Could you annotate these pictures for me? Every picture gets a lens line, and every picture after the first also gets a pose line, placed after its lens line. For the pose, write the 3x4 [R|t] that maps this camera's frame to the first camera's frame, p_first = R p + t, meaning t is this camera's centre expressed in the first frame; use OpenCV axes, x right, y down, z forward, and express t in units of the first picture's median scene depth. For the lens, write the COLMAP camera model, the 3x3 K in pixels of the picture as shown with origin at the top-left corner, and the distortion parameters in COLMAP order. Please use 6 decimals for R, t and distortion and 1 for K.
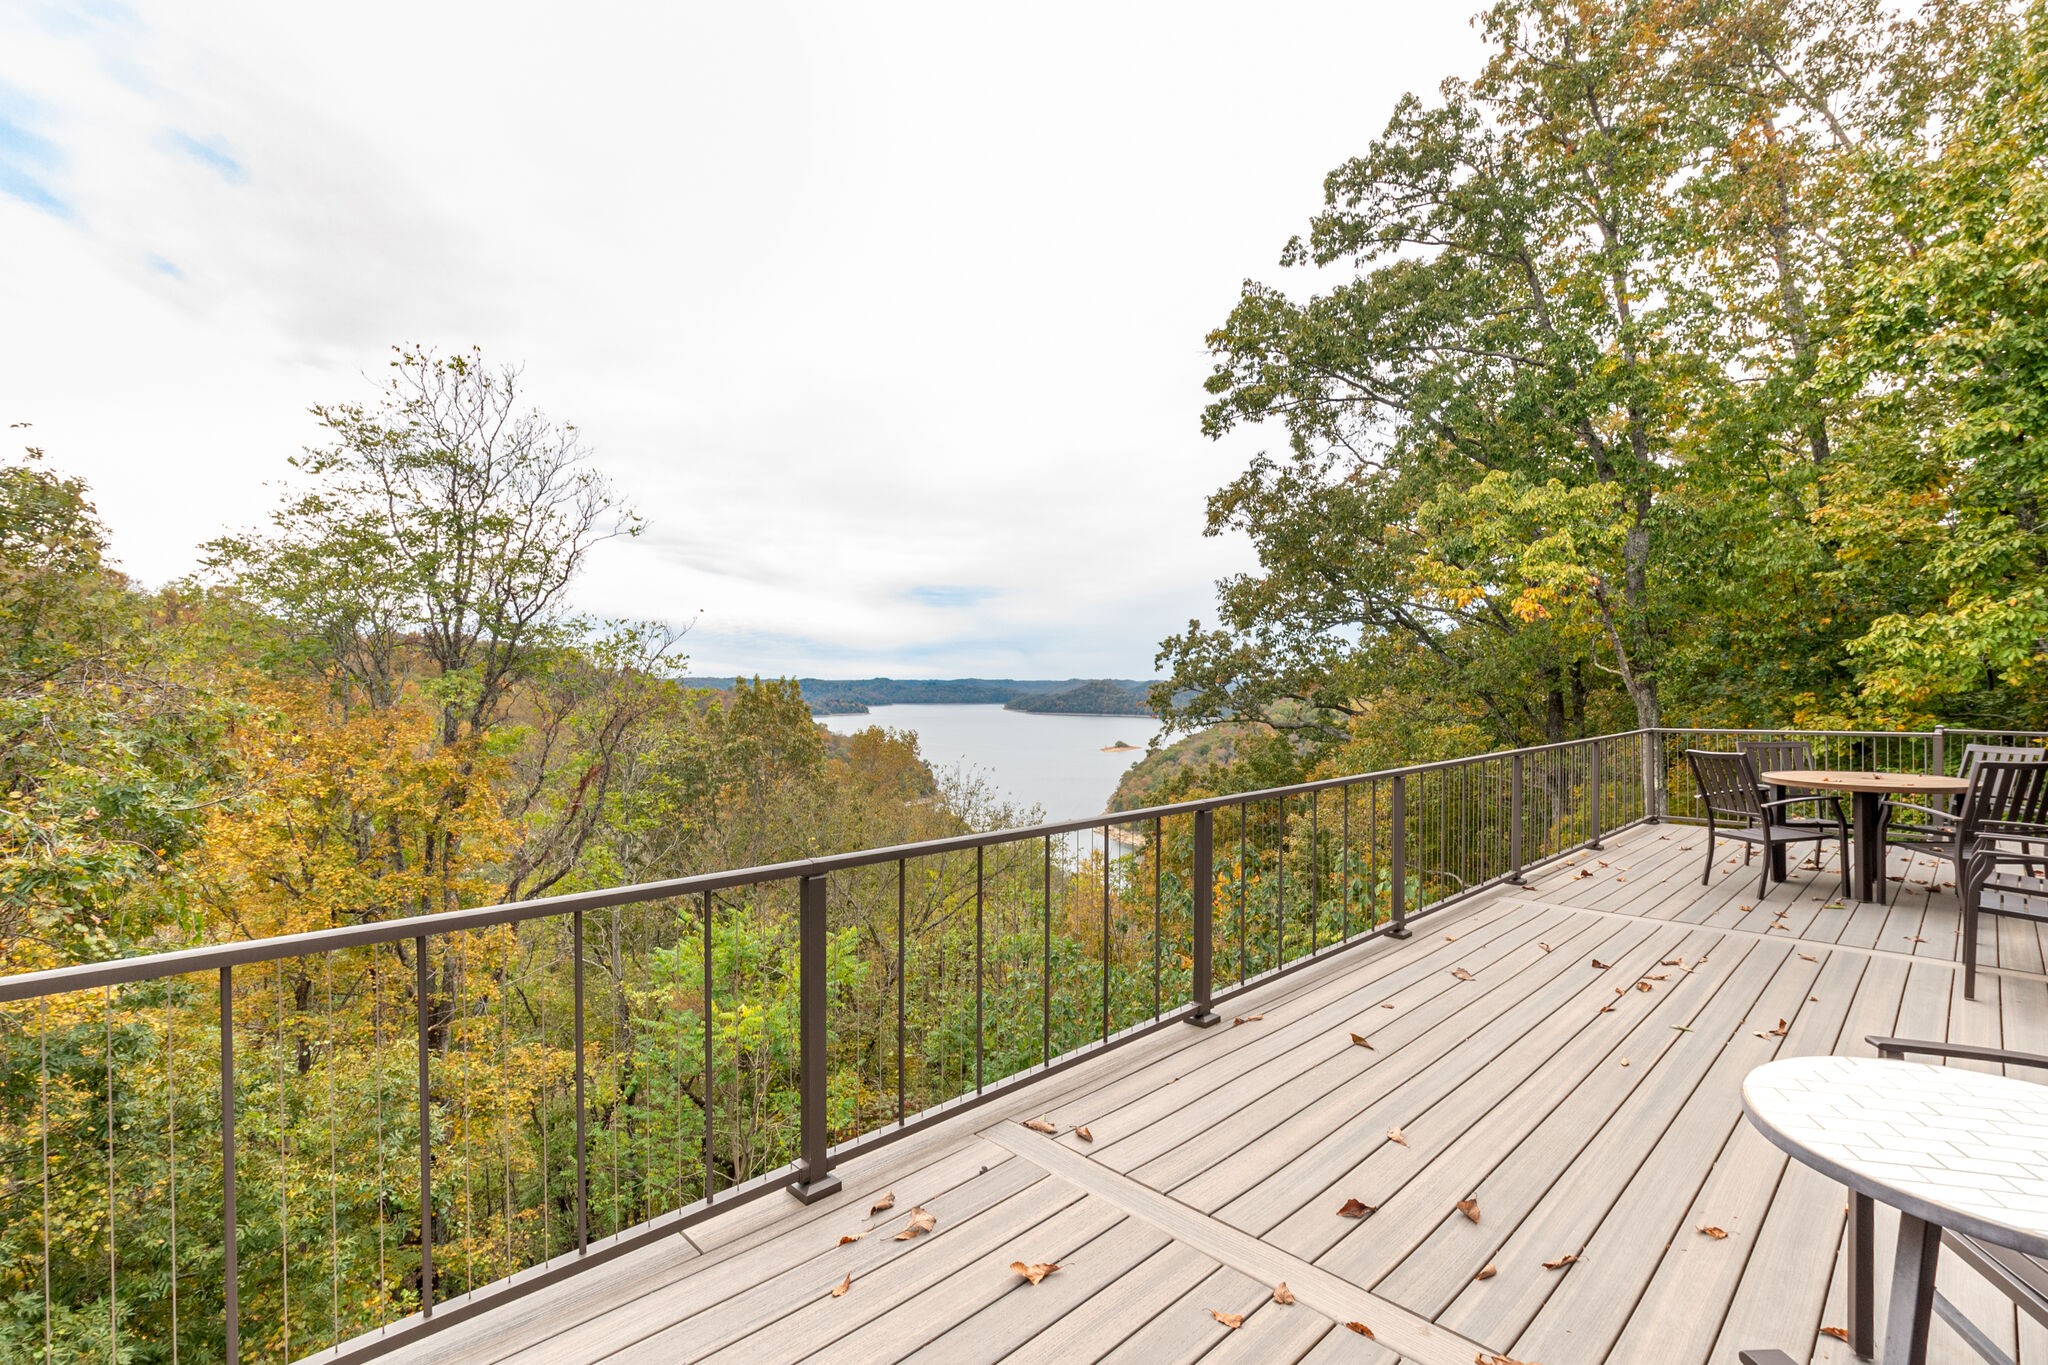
lens RADIAL K [[900.7, 0, 1022.3], [0, 900.7, 696.2], [0, 0, 1]] dist [-0.000995, -0.000550]
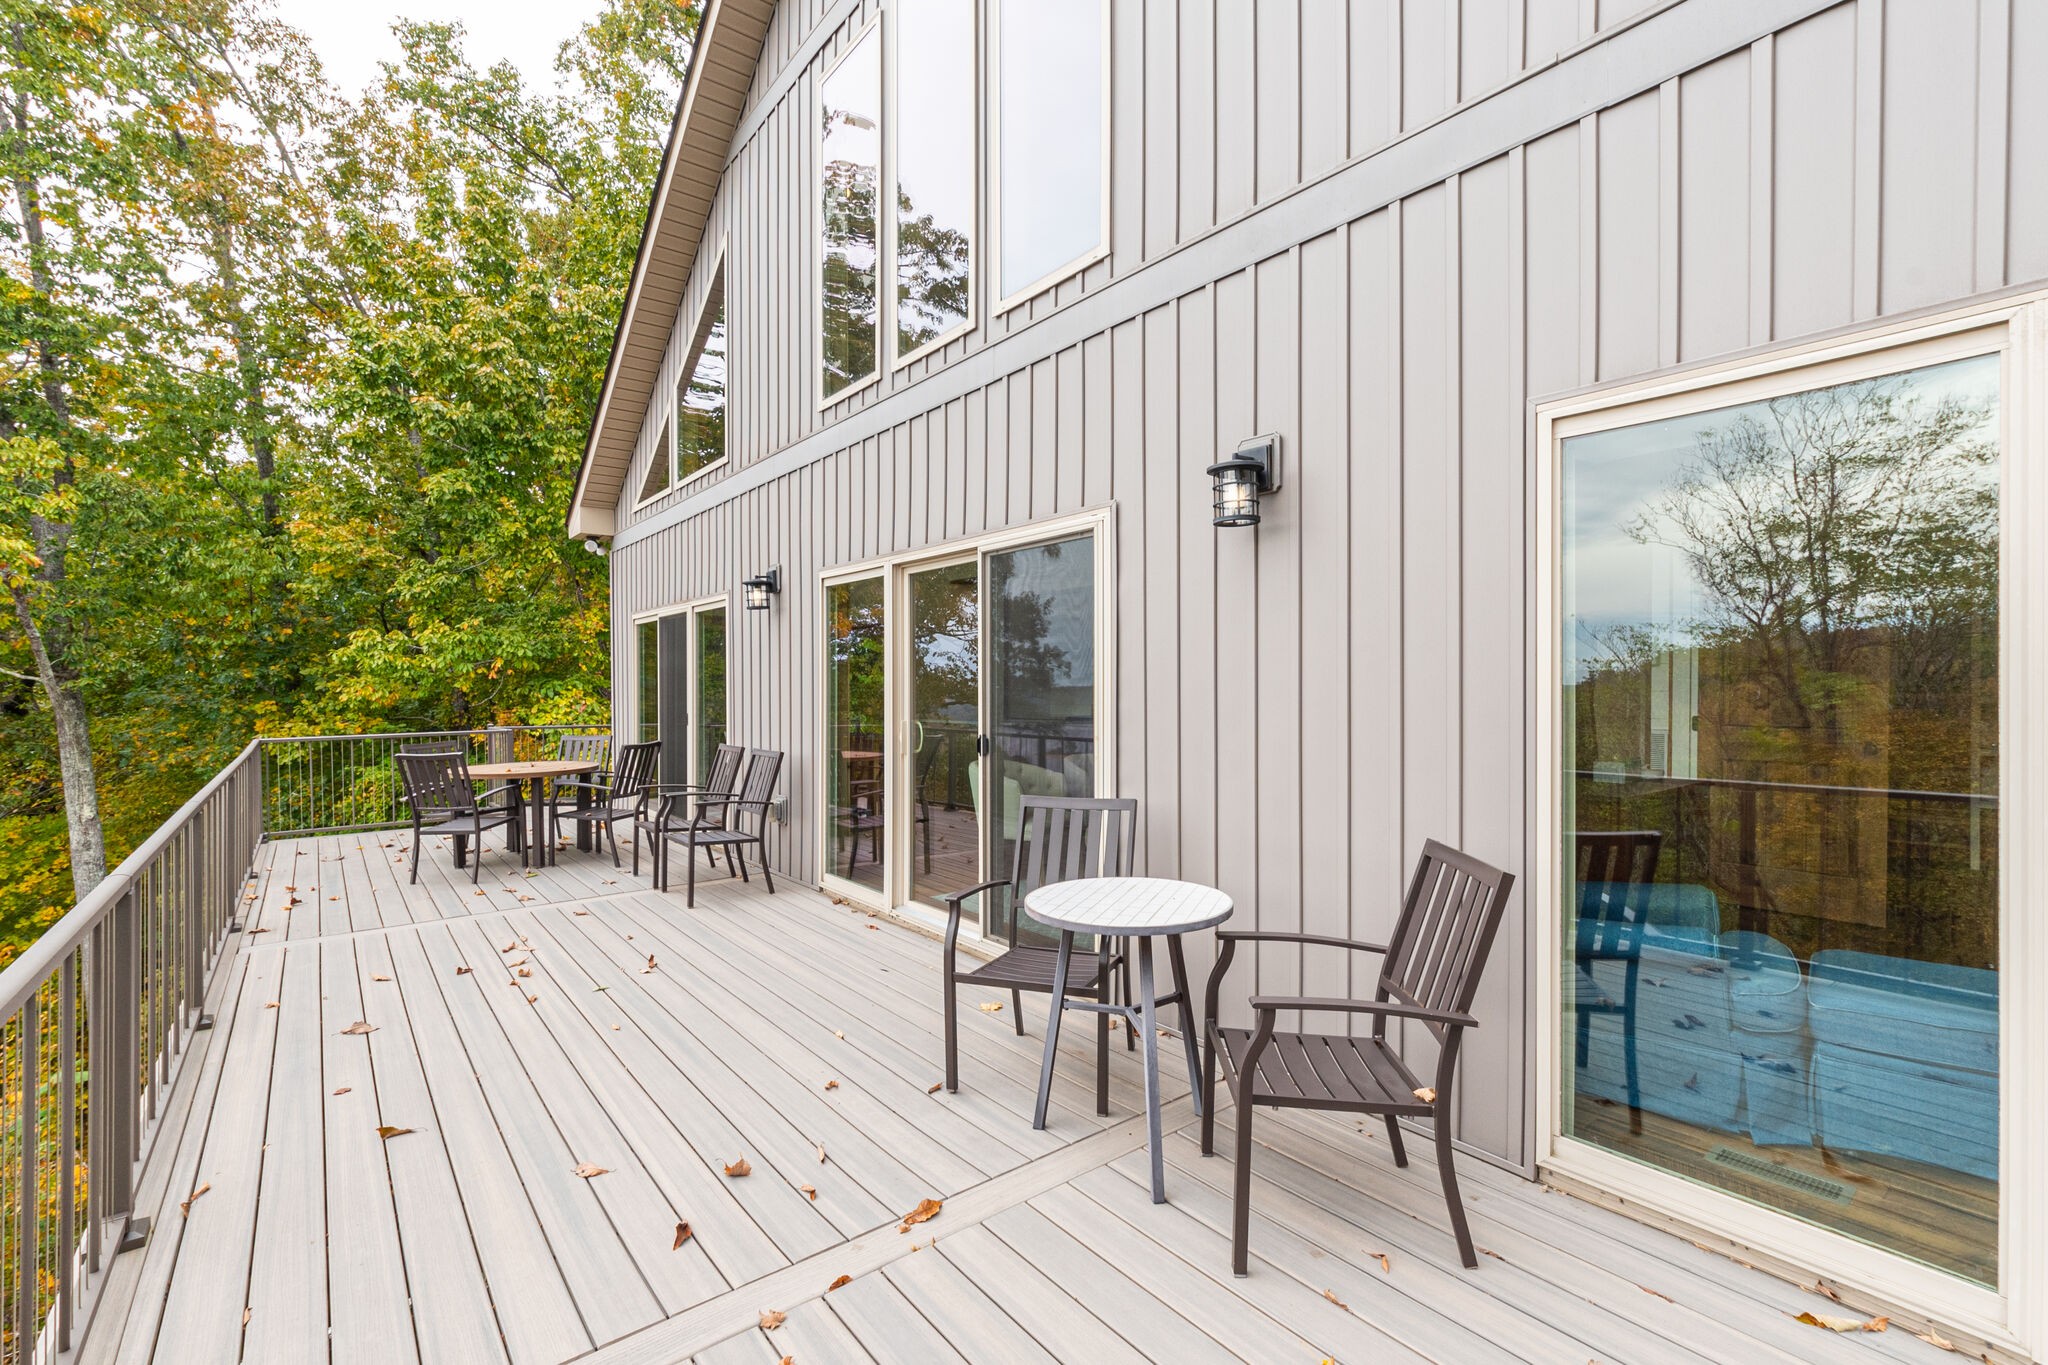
lens RADIAL K [[909.4, 0, 1014.7], [0, 909.4, 700.8], [0, 0, 1]] dist [-0.001334, -0.000361]
pose [[0.098907, -0.011019, 0.995036, -0.074179], [0.017240, 0.999808, 0.009358, 0.000949], [-0.994947, 0.016229, 0.099078, 0.075297]]
